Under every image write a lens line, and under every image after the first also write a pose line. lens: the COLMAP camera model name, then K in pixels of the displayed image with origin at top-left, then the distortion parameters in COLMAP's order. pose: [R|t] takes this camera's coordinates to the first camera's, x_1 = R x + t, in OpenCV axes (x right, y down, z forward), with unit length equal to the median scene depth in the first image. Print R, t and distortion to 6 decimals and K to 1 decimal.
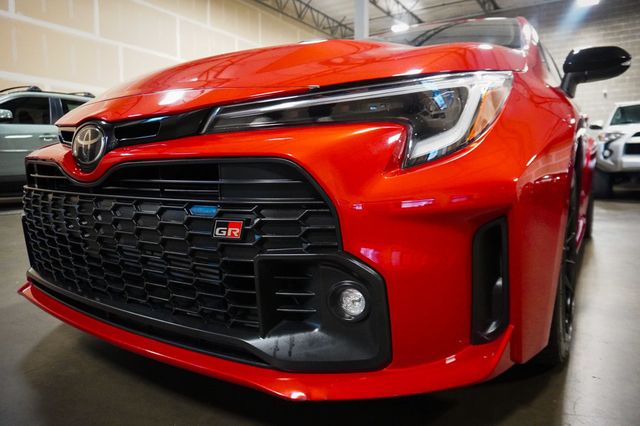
lens RADIAL K [[450.4, 0, 320.0], [0, 450.4, 213.0], [0, 0, 1]] dist [0.055259, 0.001541]
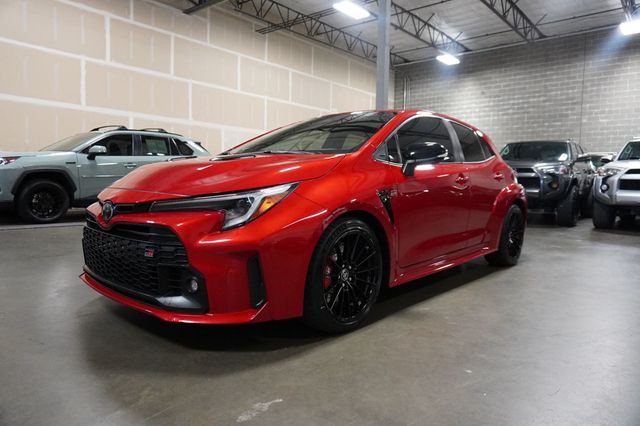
lens RADIAL K [[450.4, 0, 320.0], [0, 450.4, 213.0], [0, 0, 1]] dist [0.055259, 0.001541]
pose [[0.988337, 0.034147, -0.148403, 0.127496], [-0.038117, 0.998985, -0.023990, -0.018755], [0.147433, 0.029367, 0.988636, -0.158569]]
